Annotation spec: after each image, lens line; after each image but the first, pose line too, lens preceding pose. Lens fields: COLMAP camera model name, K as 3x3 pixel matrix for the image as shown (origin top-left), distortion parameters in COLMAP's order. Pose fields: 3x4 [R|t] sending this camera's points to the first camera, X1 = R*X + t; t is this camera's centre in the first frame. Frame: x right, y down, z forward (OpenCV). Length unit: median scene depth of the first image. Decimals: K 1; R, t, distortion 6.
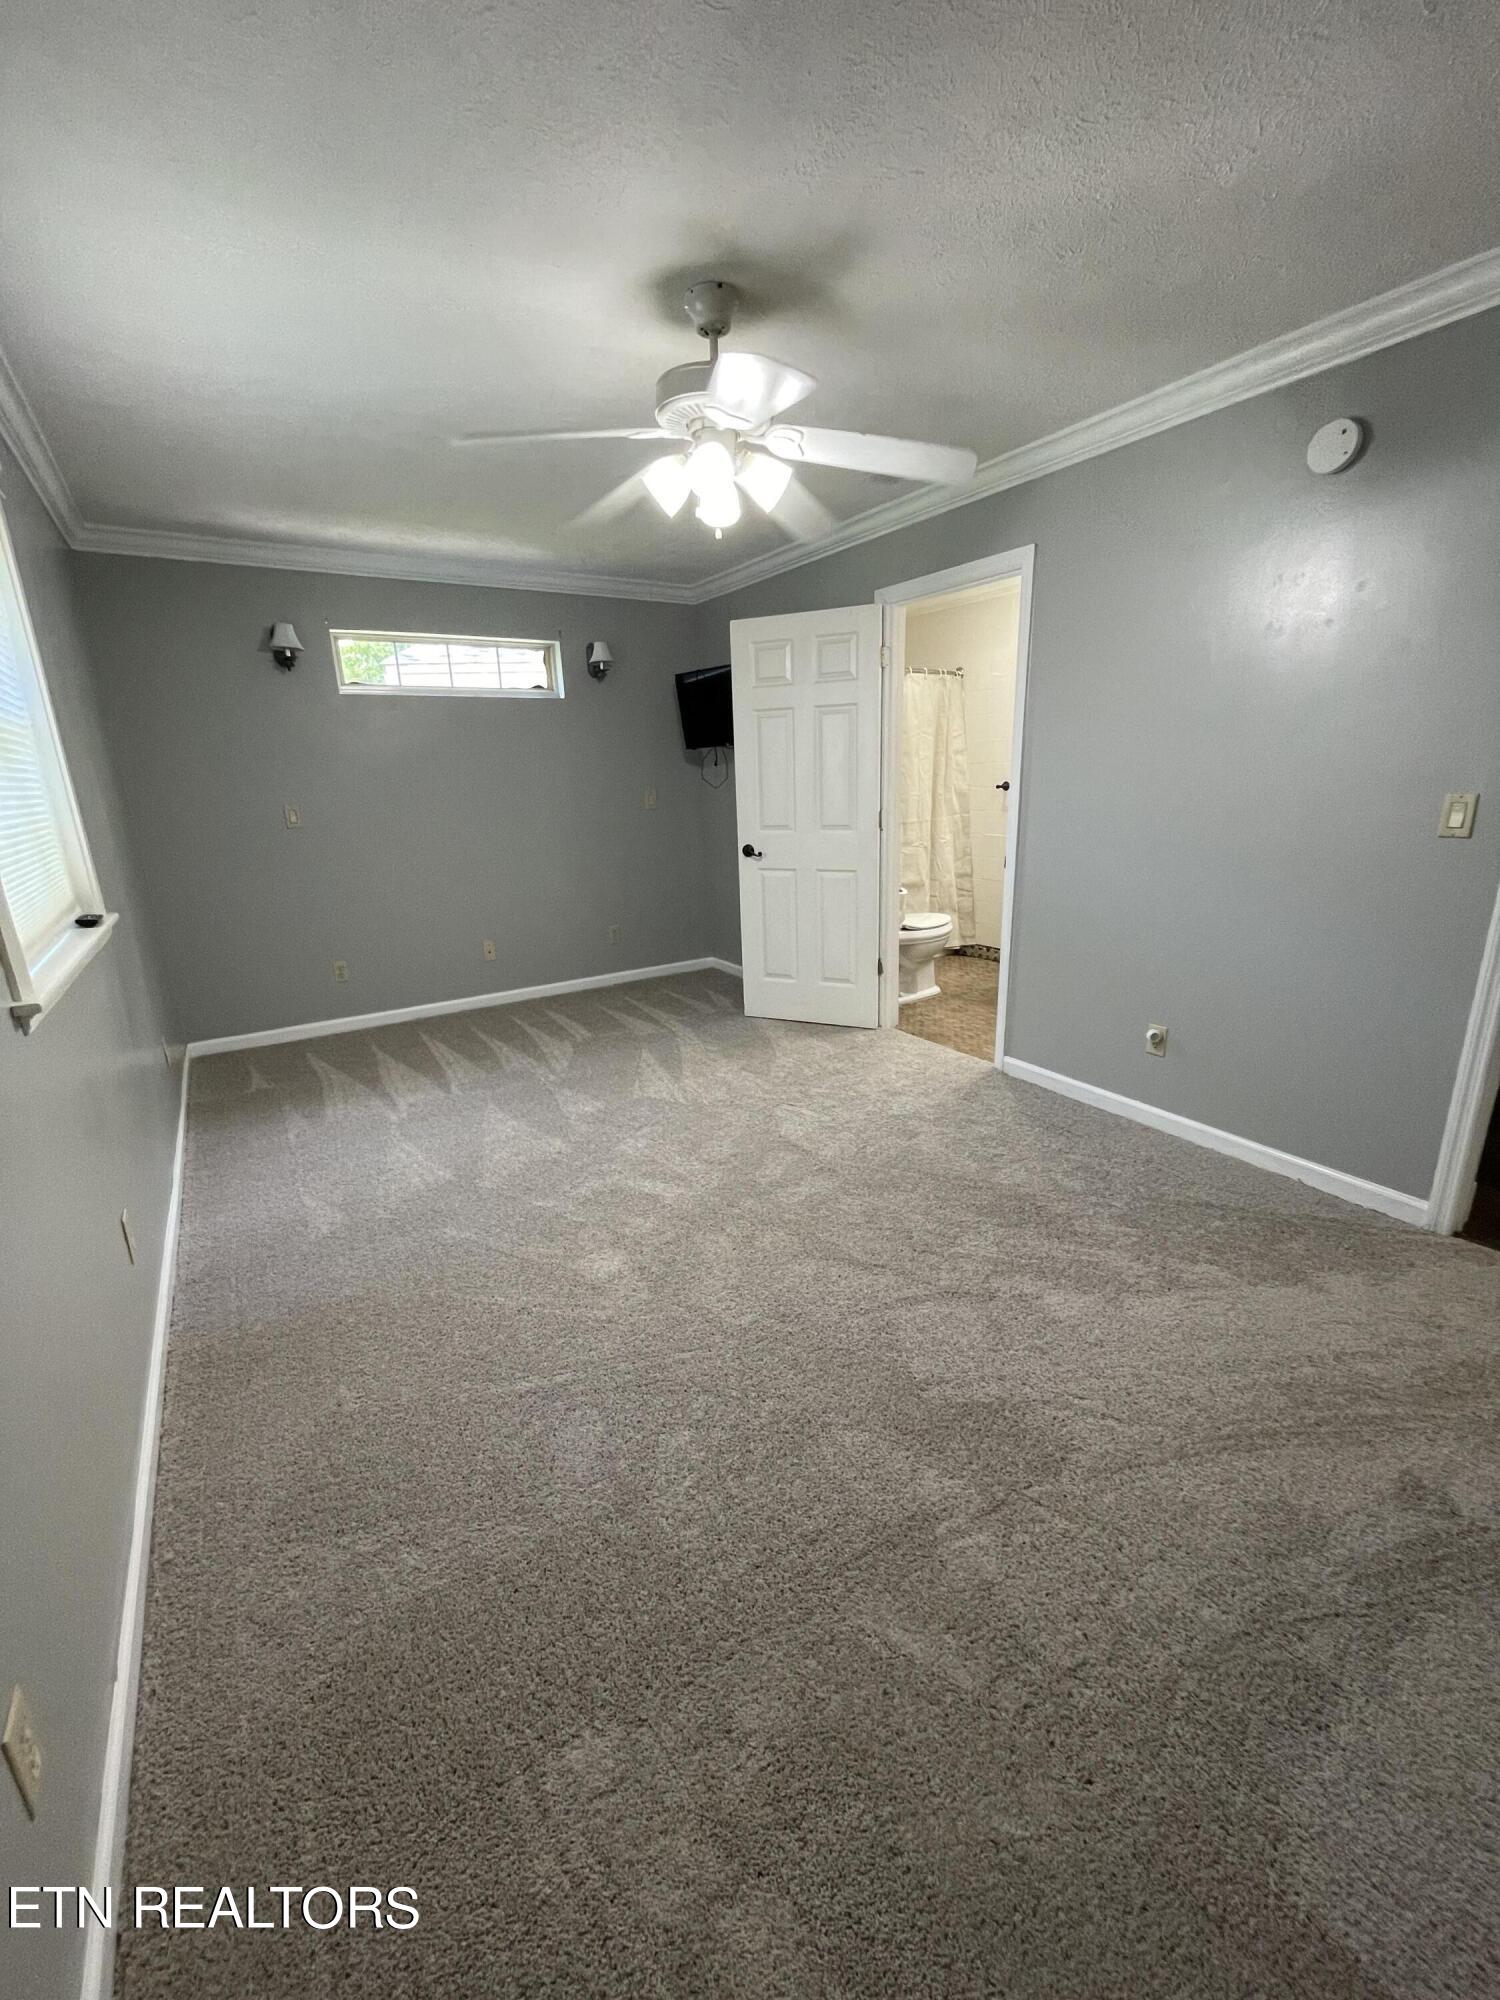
lens RADIAL K [[804.2, 0, 751.2], [0, 804.2, 1002.0], [0, 0, 1]] dist [0.000894, -0.000081]
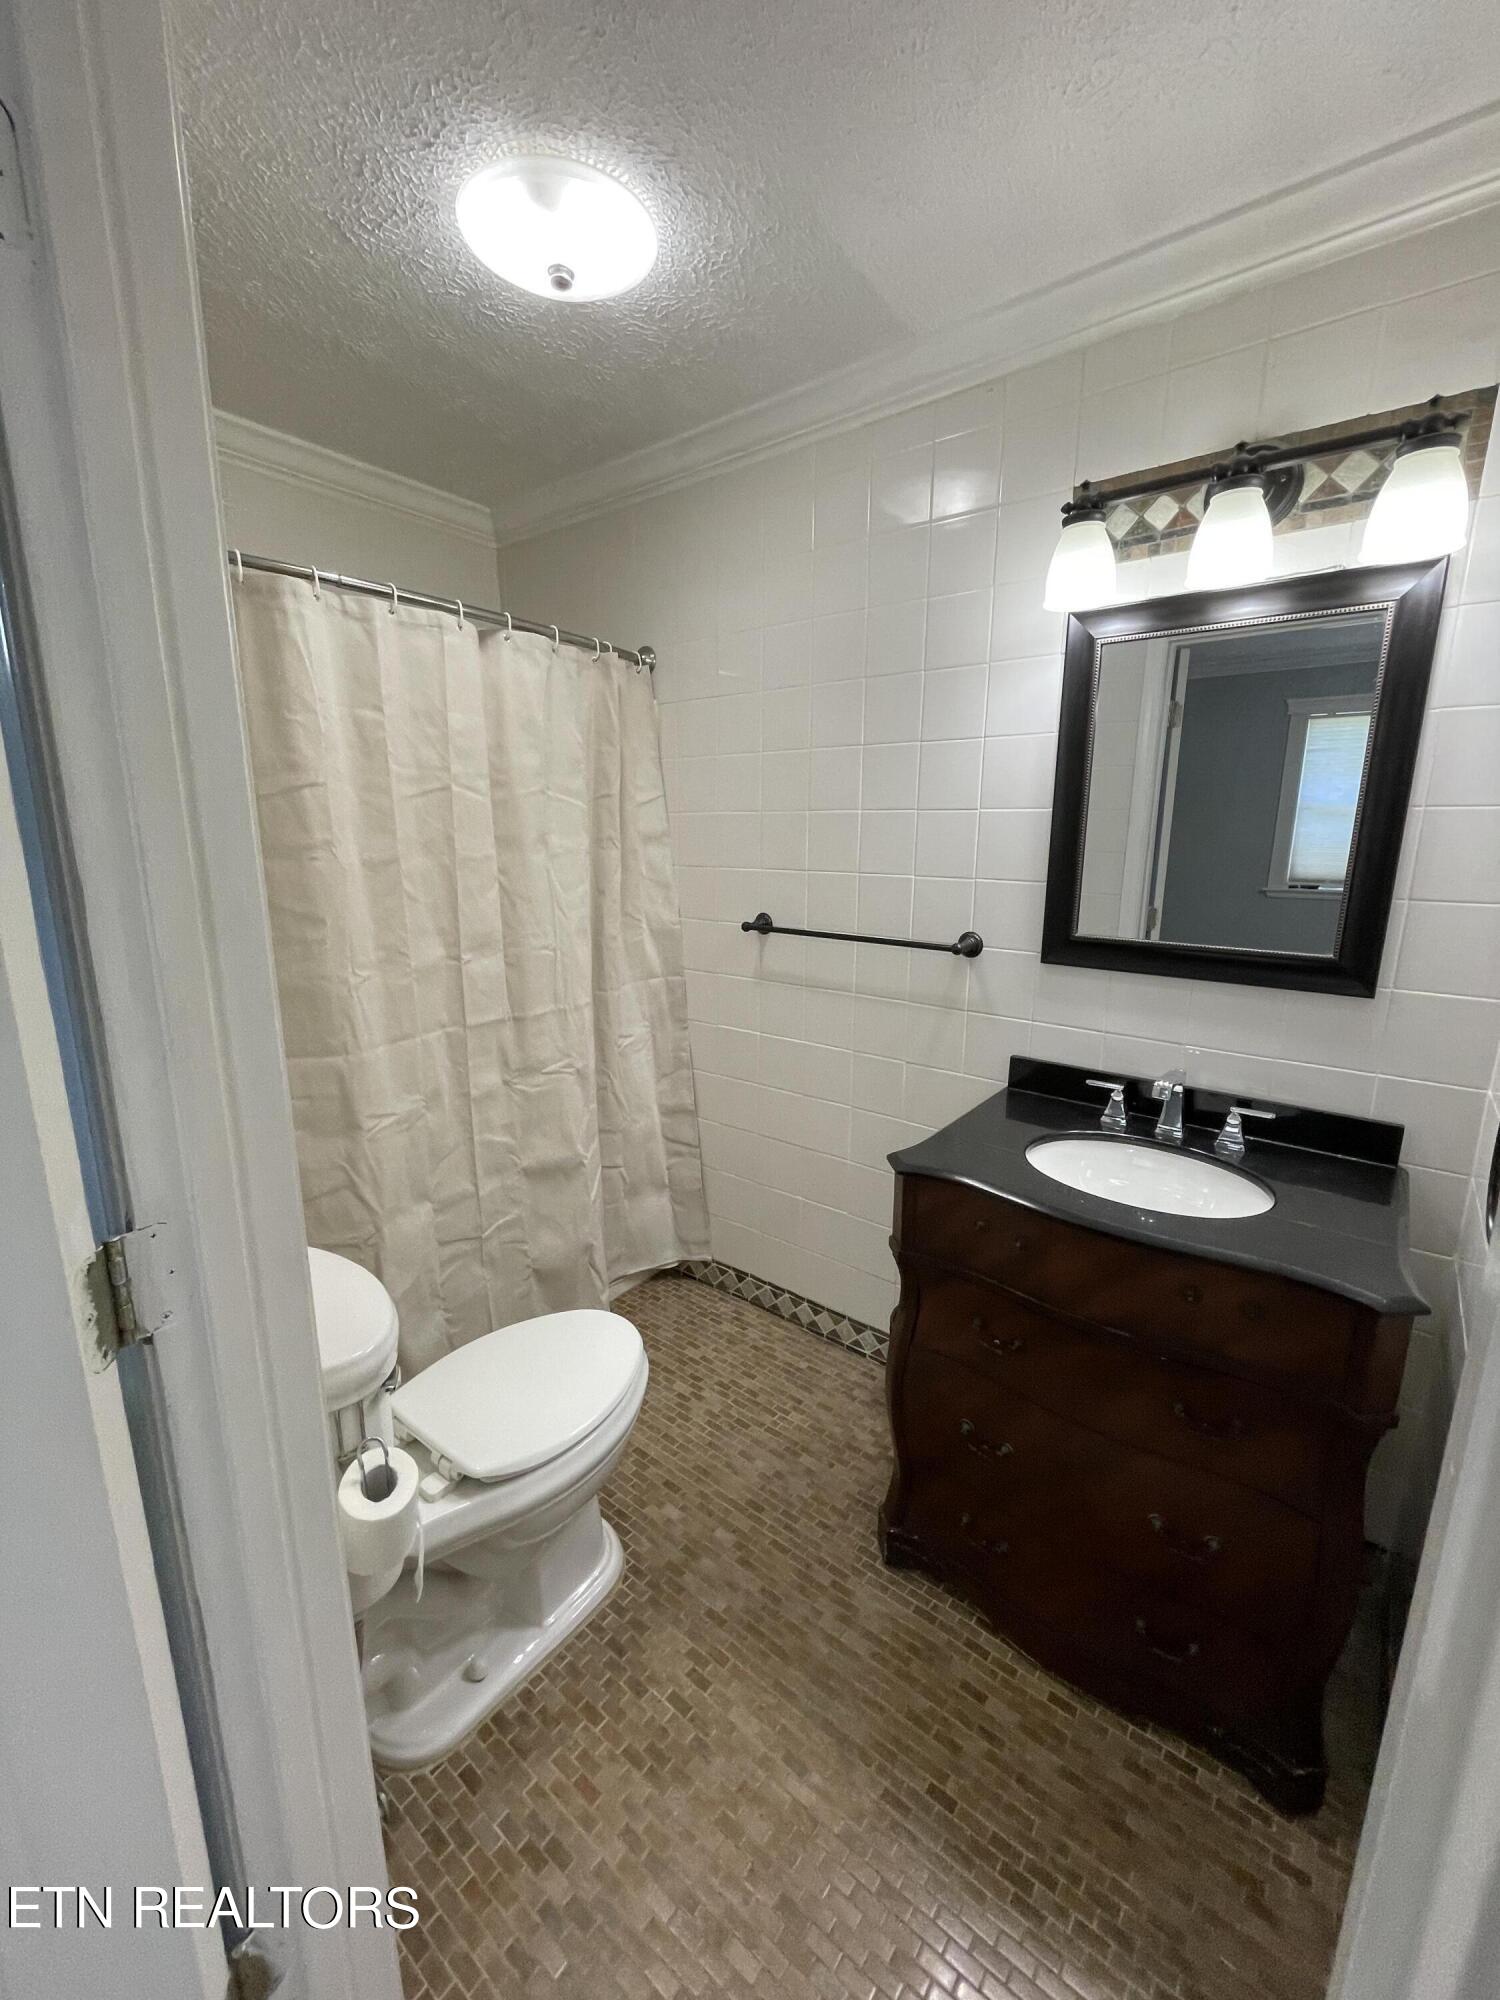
lens RADIAL K [[804.2, 0, 751.1], [0, 804.2, 998.3], [0, 0, 1]] dist [0.000894, -0.000081]
pose [[0.945089, -0.028795, 0.325544, 0.164701], [0.053292, 0.996357, -0.066584, -0.193548], [-0.322440, 0.080277, 0.943180, 0.582374]]
